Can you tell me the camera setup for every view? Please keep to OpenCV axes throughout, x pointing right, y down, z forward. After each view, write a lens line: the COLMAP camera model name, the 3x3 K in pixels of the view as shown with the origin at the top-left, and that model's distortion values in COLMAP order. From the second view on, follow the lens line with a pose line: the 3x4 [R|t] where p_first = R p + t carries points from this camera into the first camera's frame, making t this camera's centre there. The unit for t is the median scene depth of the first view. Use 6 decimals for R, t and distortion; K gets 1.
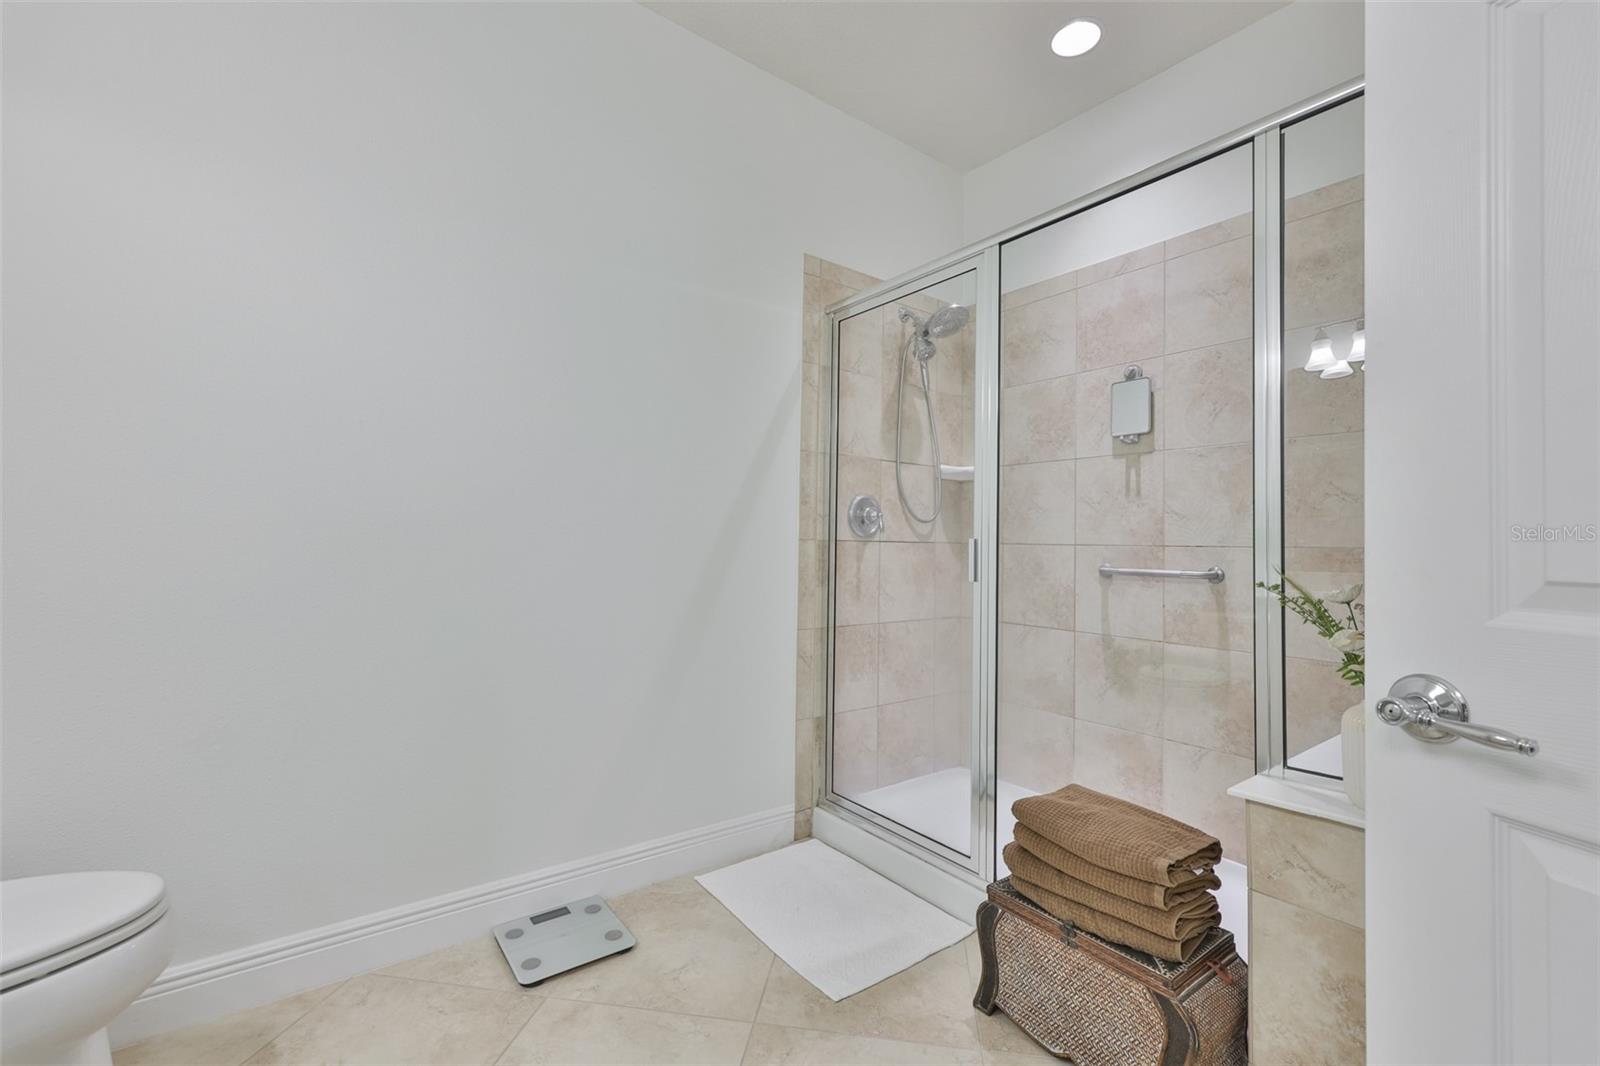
lens RADIAL K [[693.7, 0, 796.9], [0, 693.7, 529.1], [0, 0, 1]] dist [-0.000502, -0.000005]
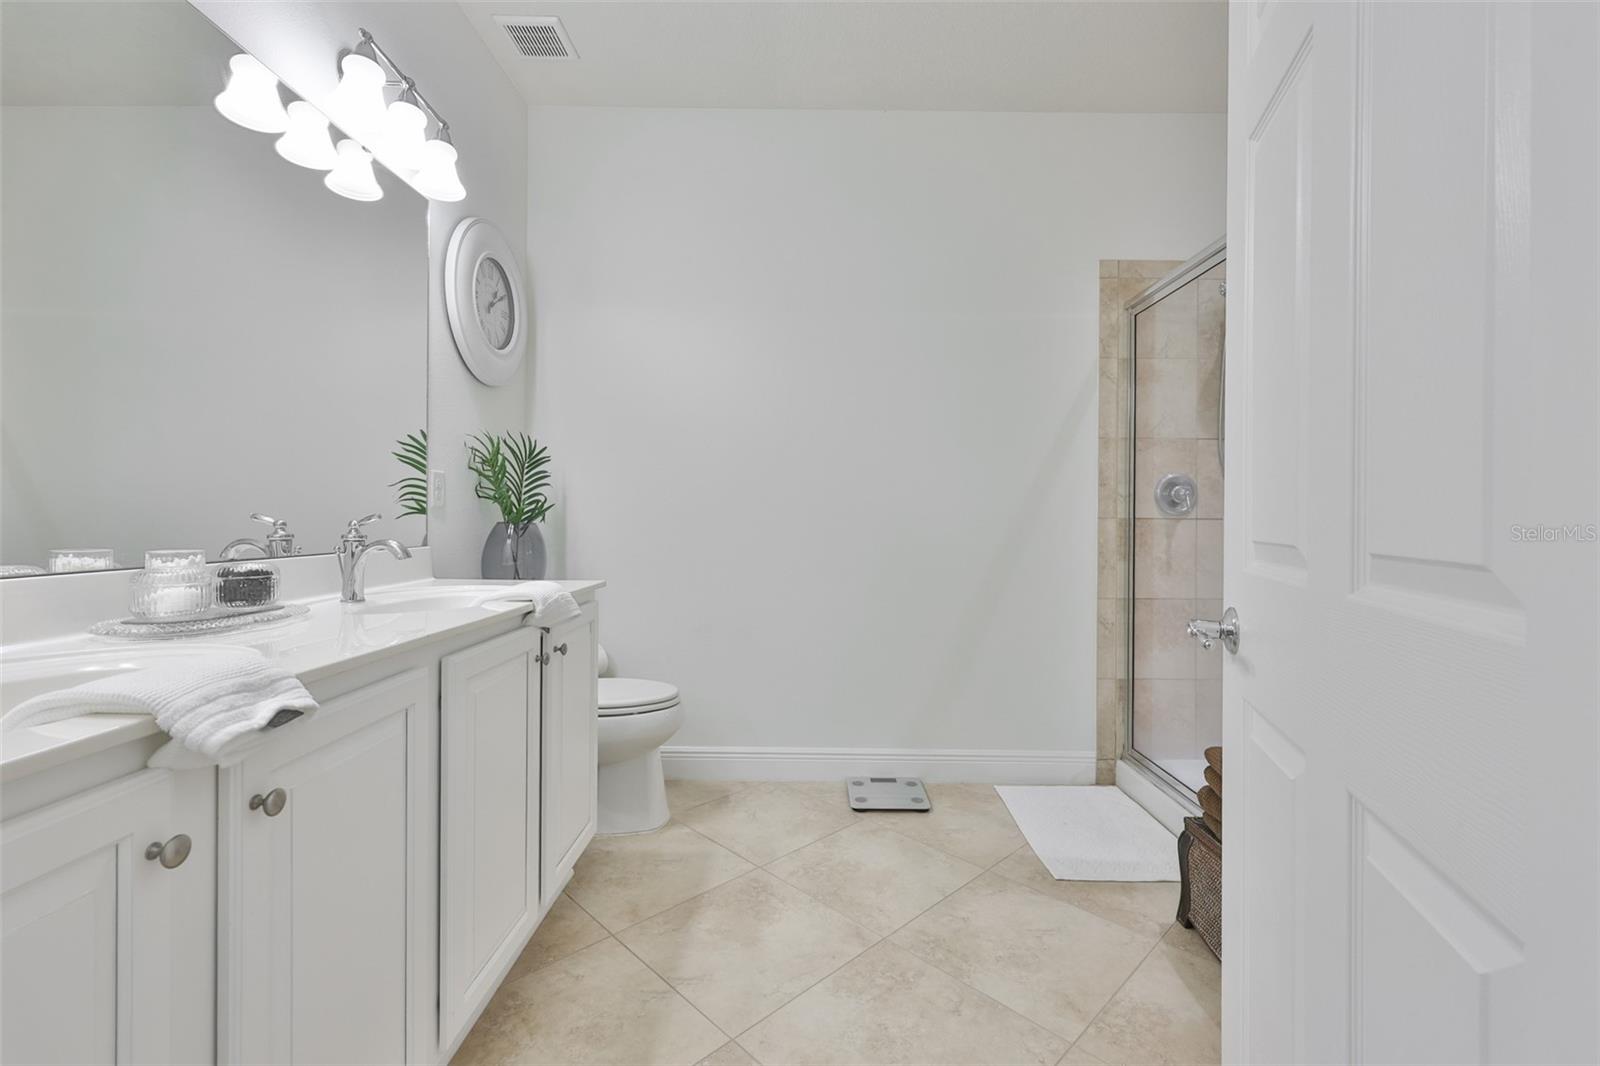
lens RADIAL K [[689.8, 0, 766.1], [0, 689.8, 529.0], [0, 0, 1]] dist [-0.001337, -0.000028]
pose [[0.769633, -0.001318, -0.638485, 0.300366], [0.018022, 0.999644, 0.019660, 0.001139], [0.638232, -0.026638, 0.769383, -0.197940]]
